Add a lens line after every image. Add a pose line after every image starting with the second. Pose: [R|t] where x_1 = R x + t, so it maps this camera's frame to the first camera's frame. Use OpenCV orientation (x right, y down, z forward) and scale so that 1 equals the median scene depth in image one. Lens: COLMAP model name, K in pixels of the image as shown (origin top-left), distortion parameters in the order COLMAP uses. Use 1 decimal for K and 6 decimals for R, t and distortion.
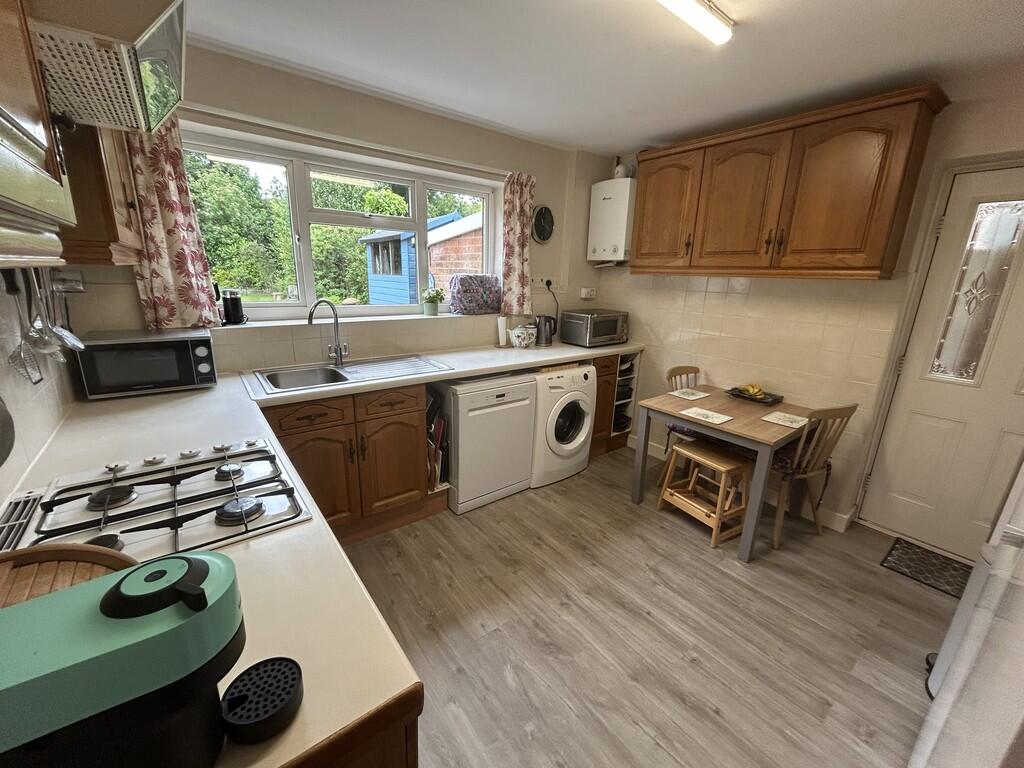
lens RADIAL K [[413.7, 0, 512.9], [0, 413.7, 386.6], [0, 0, 1]] dist [-0.009727, -0.000096]
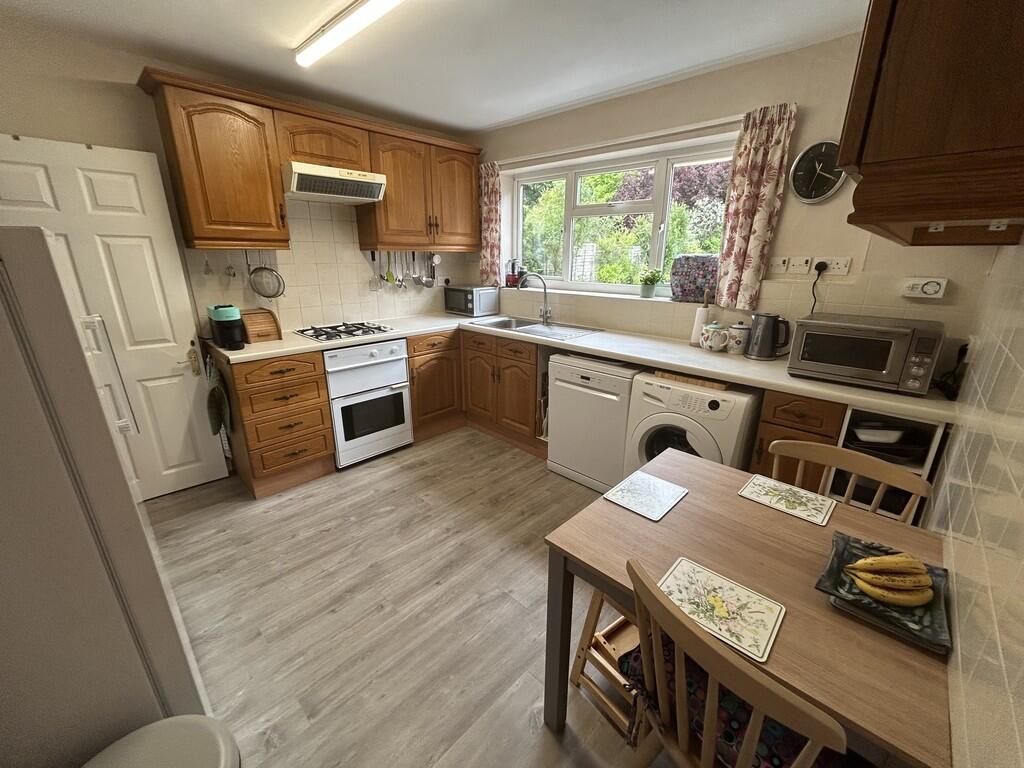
lens RADIAL K [[413.7, 0, 512.9], [0, 413.7, 386.6], [0, 0, 1]] dist [-0.009727, -0.000096]
pose [[0.139944, 0.278437, -0.950204, 0.921214], [-0.262194, 0.935812, 0.235604, -0.150650], [0.954814, 0.216166, 0.203966, 0.667060]]
